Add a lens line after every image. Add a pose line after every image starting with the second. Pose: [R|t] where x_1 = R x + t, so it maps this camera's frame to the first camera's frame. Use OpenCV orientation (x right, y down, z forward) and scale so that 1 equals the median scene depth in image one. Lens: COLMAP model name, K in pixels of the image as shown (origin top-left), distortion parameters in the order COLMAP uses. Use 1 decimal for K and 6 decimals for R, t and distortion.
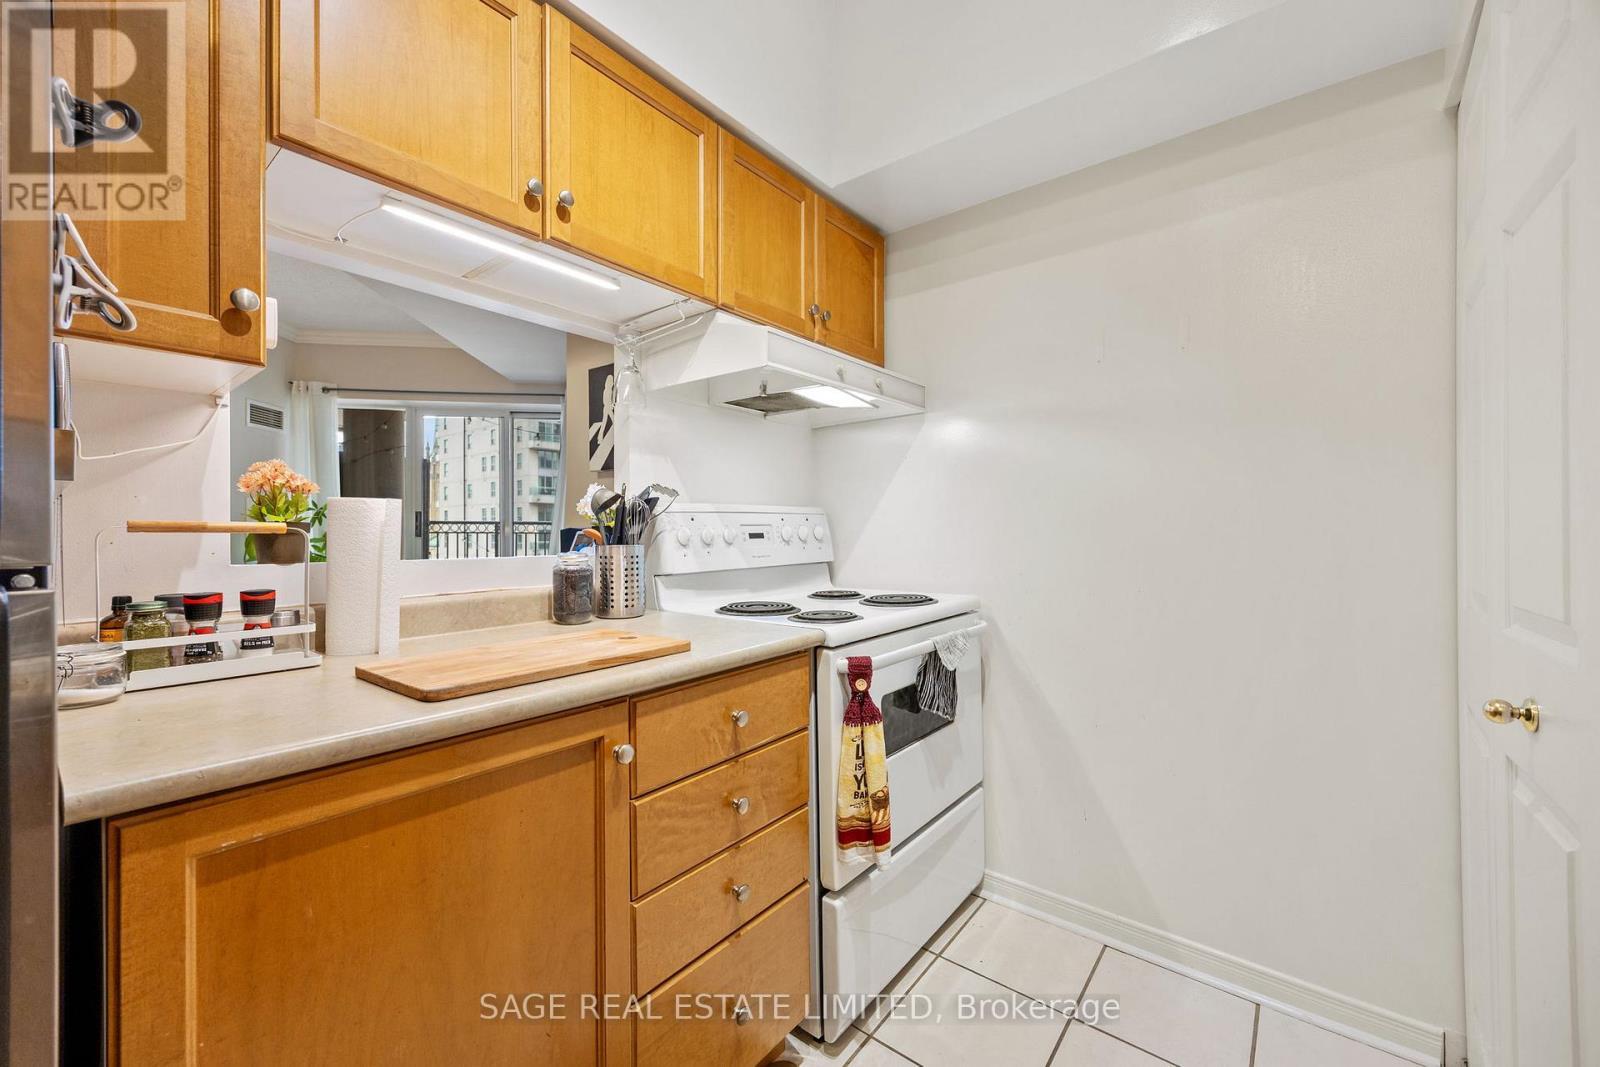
lens RADIAL K [[630.6, 0, 804.8], [0, 630.6, 530.1], [0, 0, 1]] dist [0.001122, -0.000435]
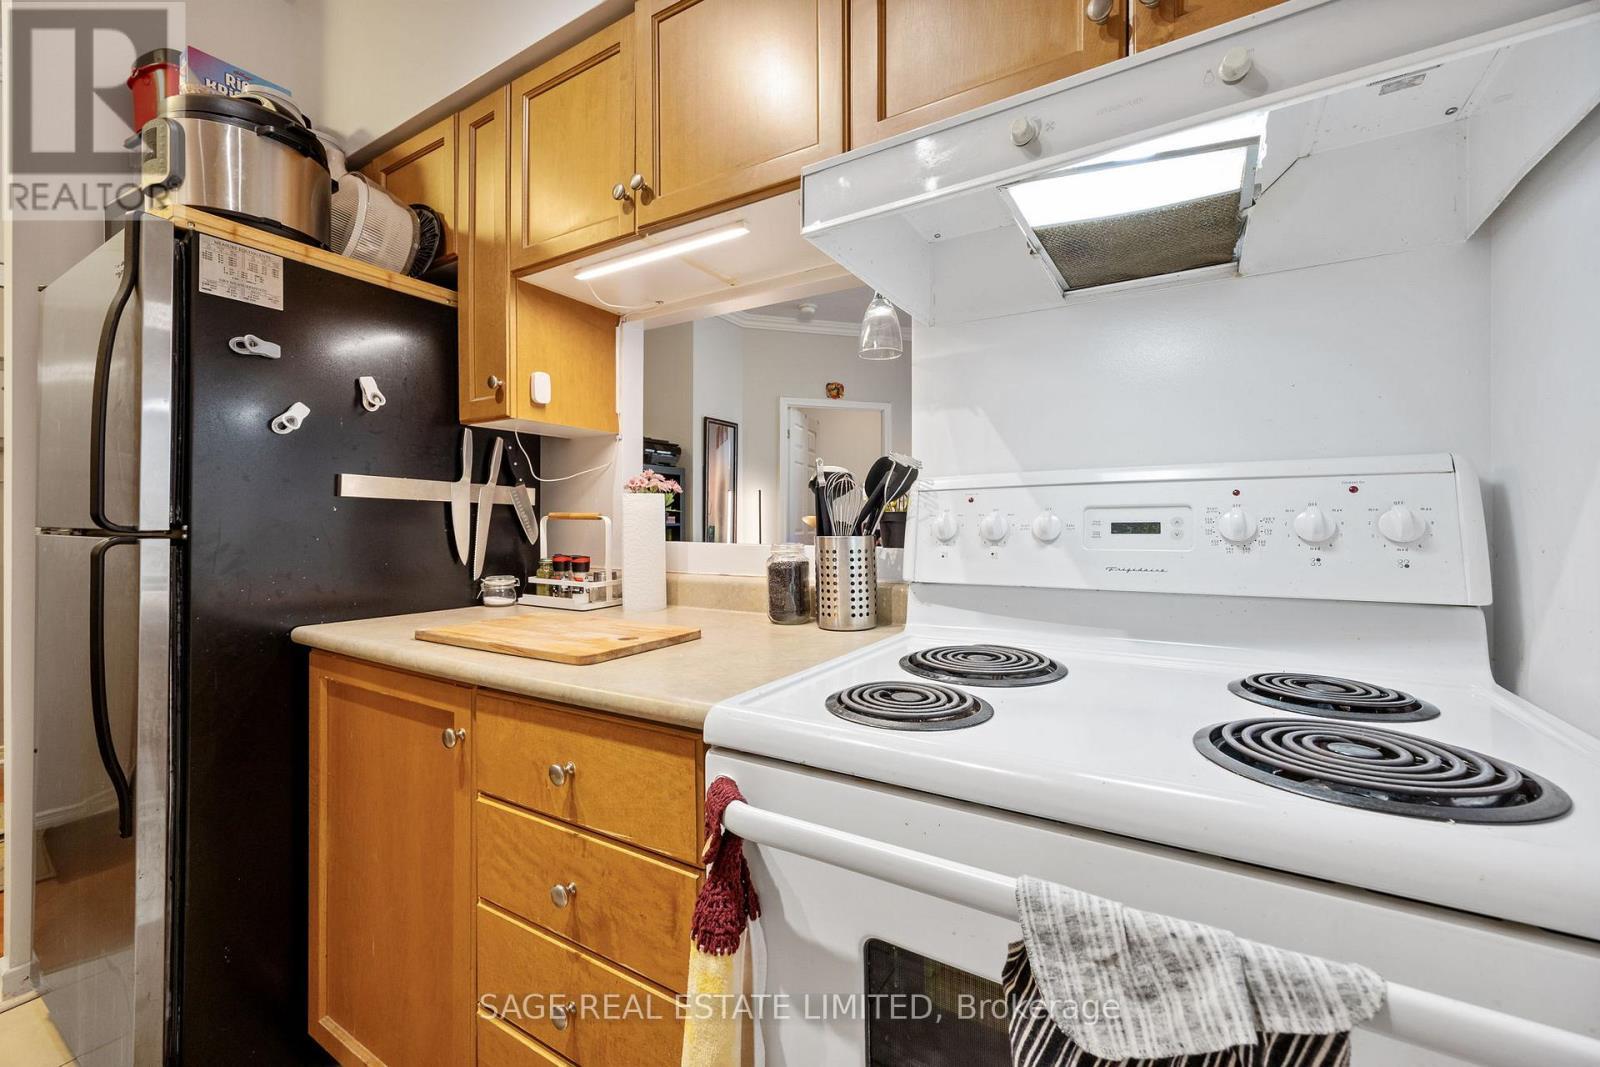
lens RADIAL K [[617.7, 0, 803.7], [0, 617.7, 518.0], [0, 0, 1]] dist [-0.000250, -0.000128]
pose [[0.148897, -0.003159, -0.988848, 0.524812], [-0.001283, 0.999993, -0.003388, 0.004049], [0.988852, 0.001773, 0.148892, 0.949710]]
